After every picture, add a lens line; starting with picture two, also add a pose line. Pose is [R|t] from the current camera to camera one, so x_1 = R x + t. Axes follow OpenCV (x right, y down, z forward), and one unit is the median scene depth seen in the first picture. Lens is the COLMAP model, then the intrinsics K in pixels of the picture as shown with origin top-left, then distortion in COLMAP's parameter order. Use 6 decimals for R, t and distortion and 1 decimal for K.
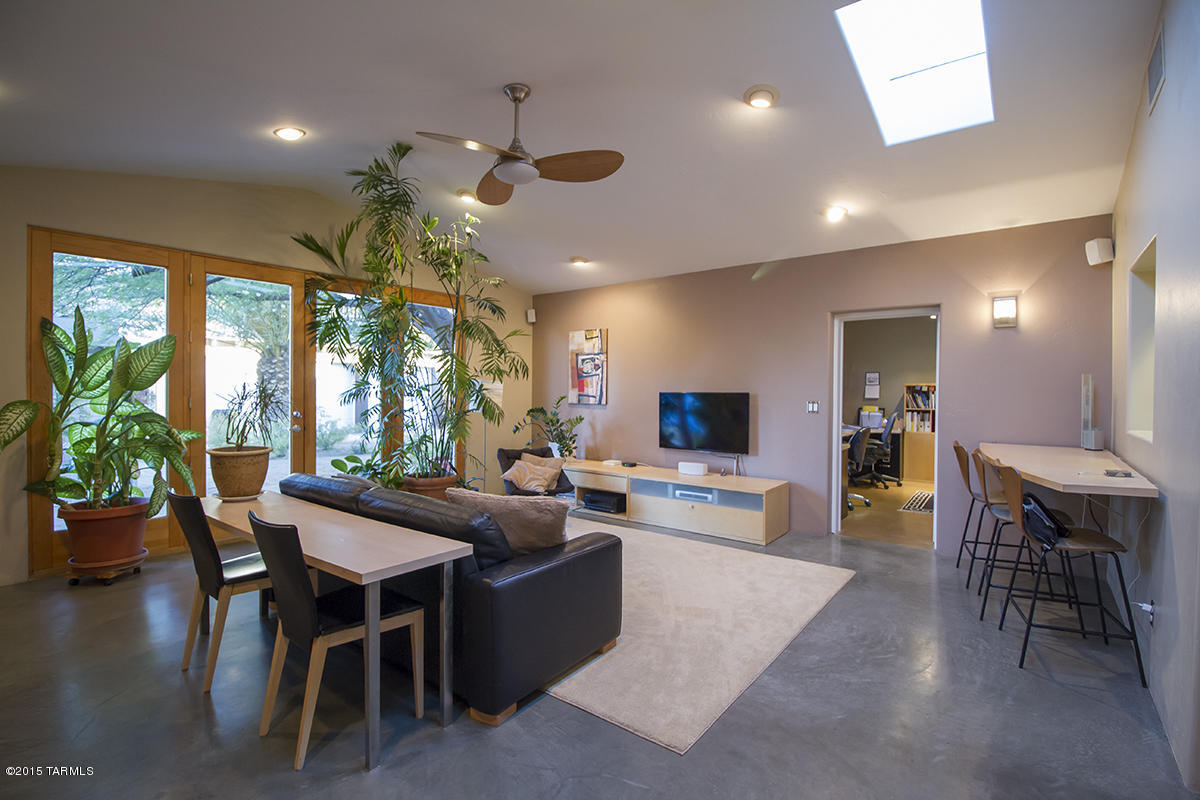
lens RADIAL K [[551.0, 0, 604.9], [0, 551.0, 396.9], [0, 0, 1]] dist [0.000601, -0.013608]
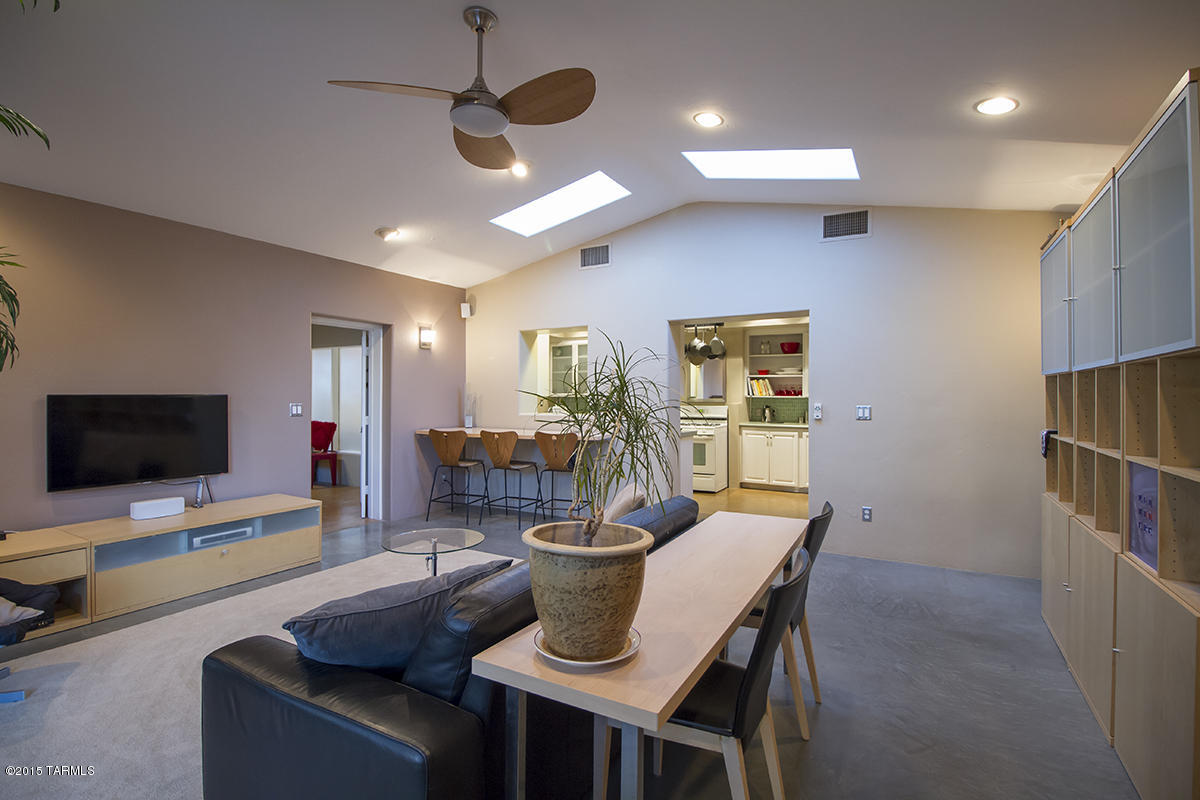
lens RADIAL K [[551.0, 0, 604.9], [0, 551.0, 396.9], [0, 0, 1]] dist [0.000601, -0.013608]
pose [[-0.141318, 0.000472, 0.989964, -0.700664], [0.012694, 0.999919, 0.001335, 0.002130], [-0.989883, 0.012755, -0.141313, 0.683346]]
